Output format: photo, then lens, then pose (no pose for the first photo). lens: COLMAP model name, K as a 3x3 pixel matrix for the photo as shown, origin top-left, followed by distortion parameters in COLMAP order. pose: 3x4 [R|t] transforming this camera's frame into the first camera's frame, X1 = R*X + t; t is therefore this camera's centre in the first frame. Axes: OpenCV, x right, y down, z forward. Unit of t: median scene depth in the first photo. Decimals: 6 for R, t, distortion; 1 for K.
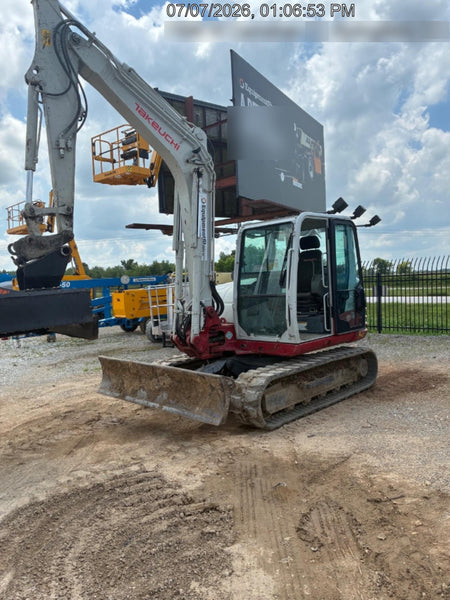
lens RADIAL K [[476.6, 0, 233.6], [0, 476.6, 301.2], [0, 0, 1]] dist [-0.005145, -0.008281]
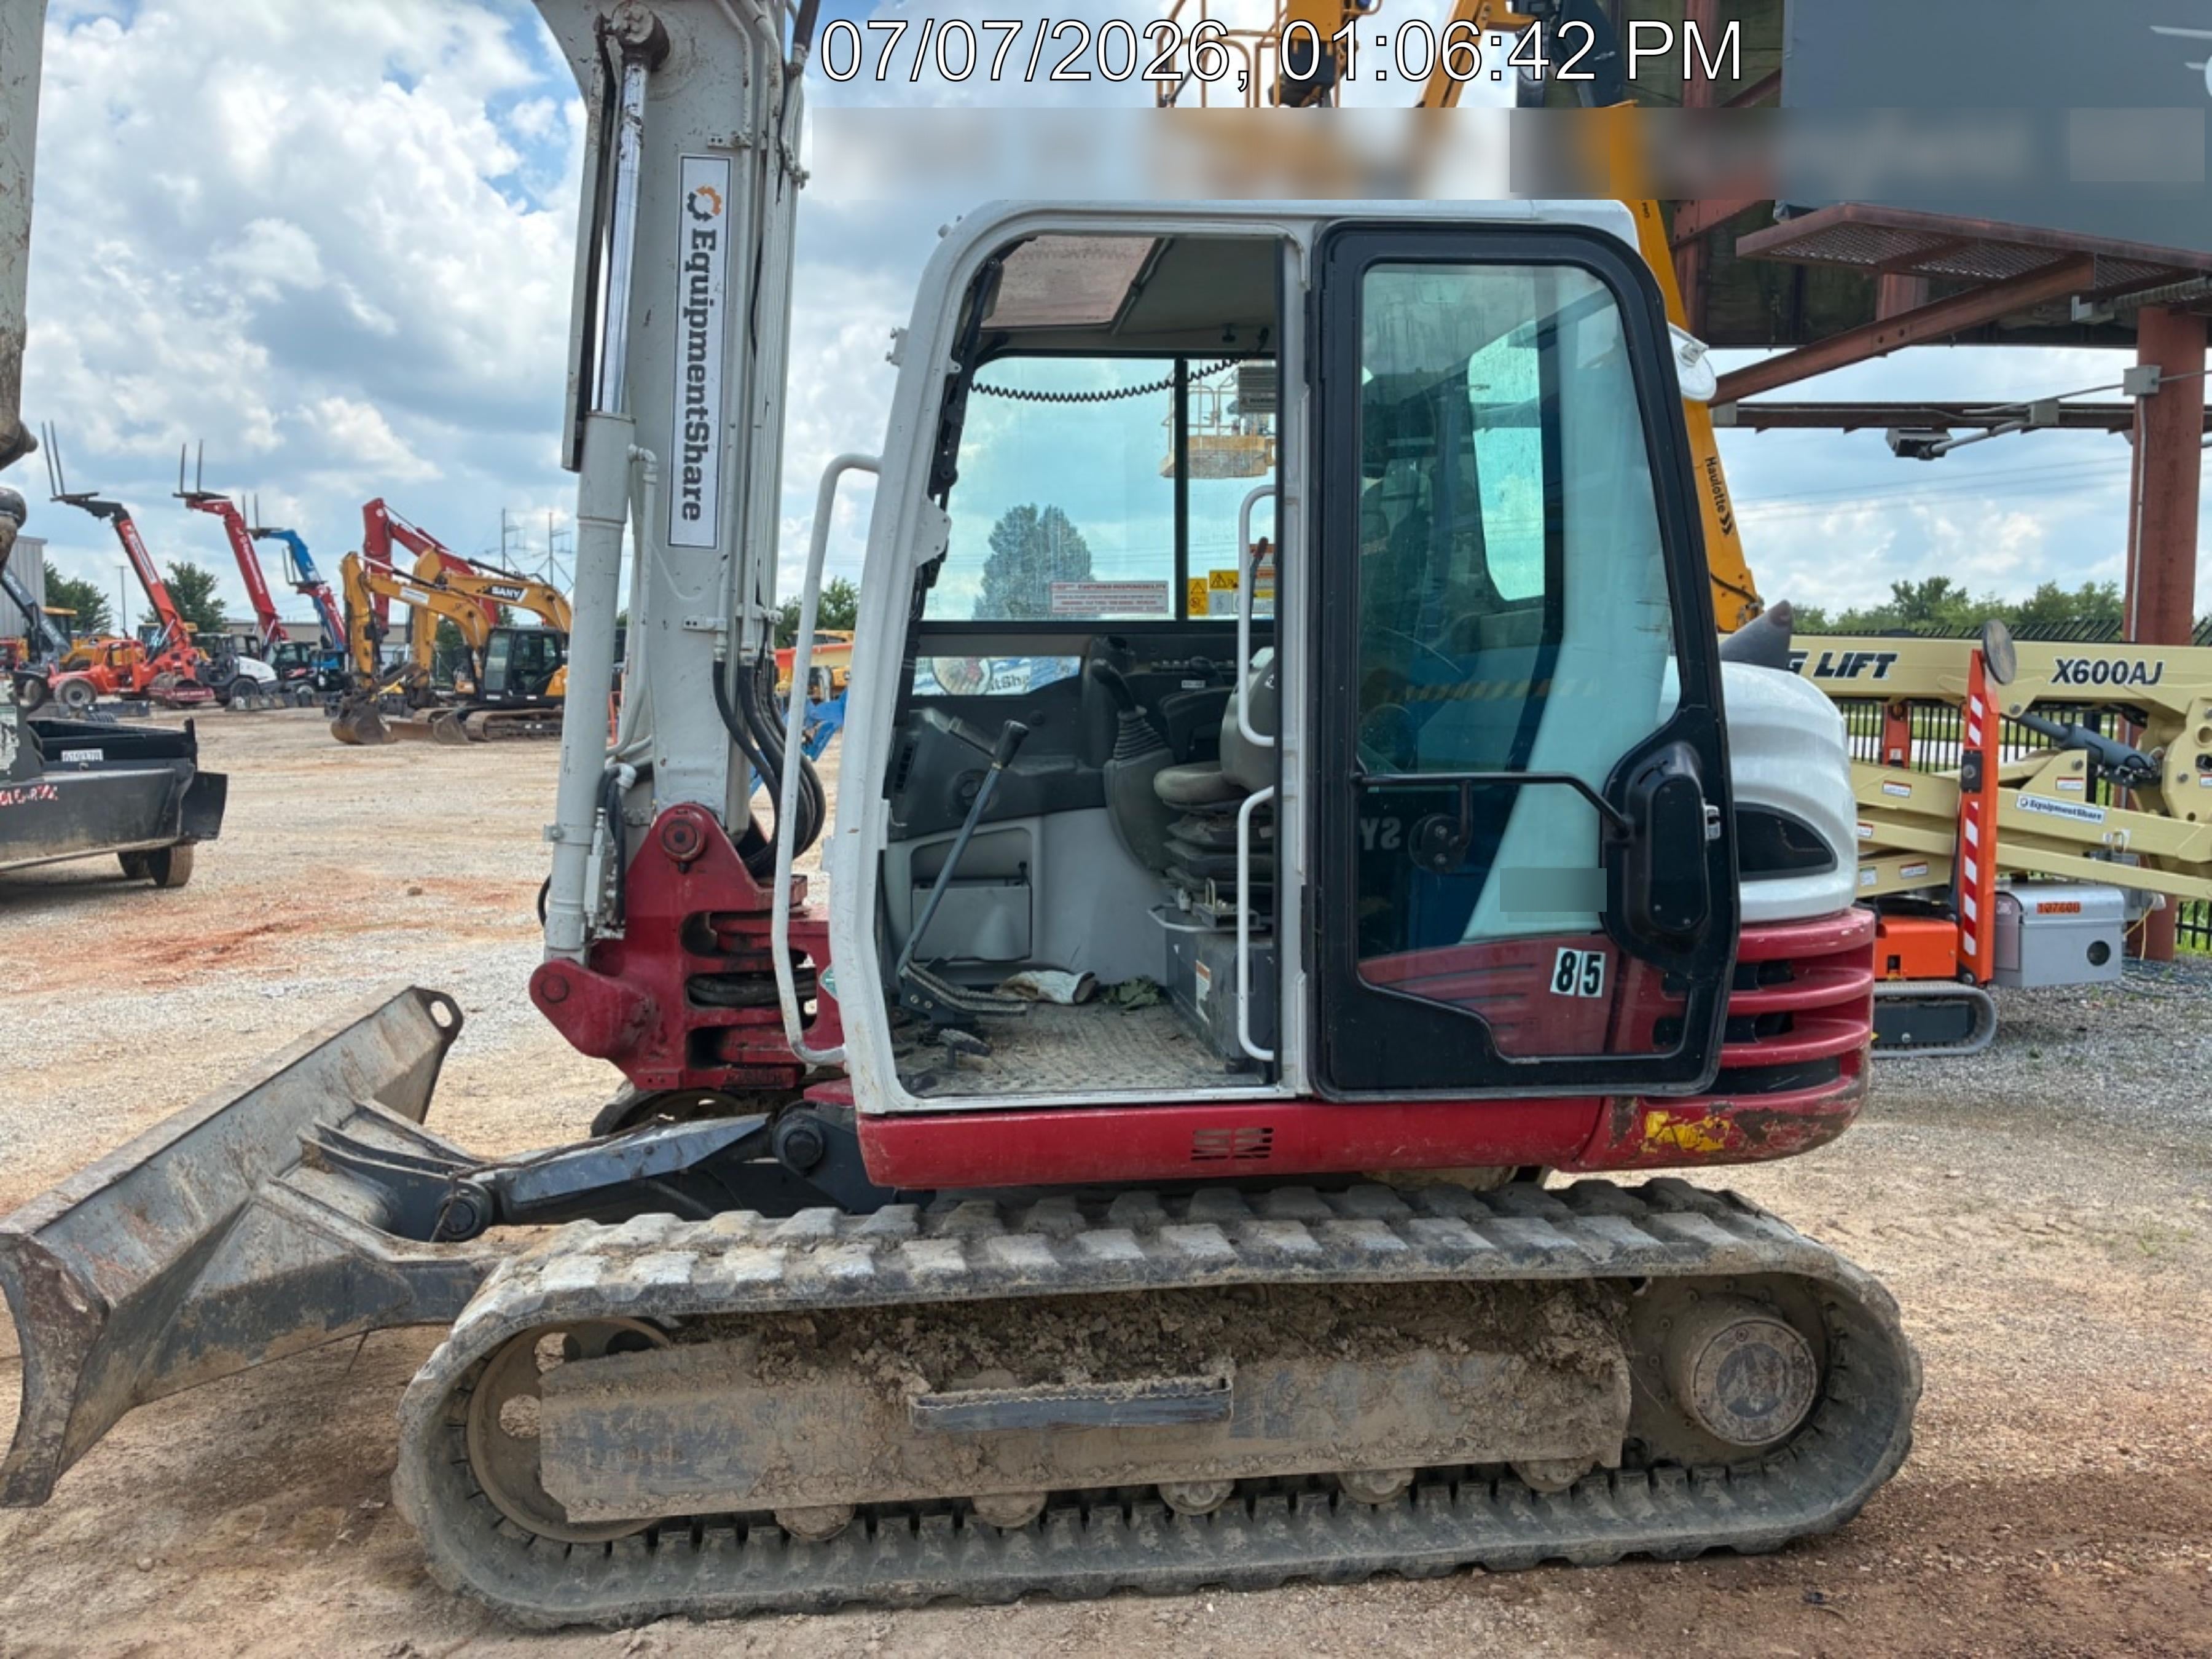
lens RADIAL K [[1757.1, 0, 1106.0], [0, 1757.1, 829.5], [0, 0, 1]] dist [-0.005145, -0.008281]
pose [[0.767306, 0.100426, -0.633369, 0.465162], [-0.065517, 0.994770, 0.078357, -0.039721], [0.637926, -0.018627, 0.769873, 0.562661]]
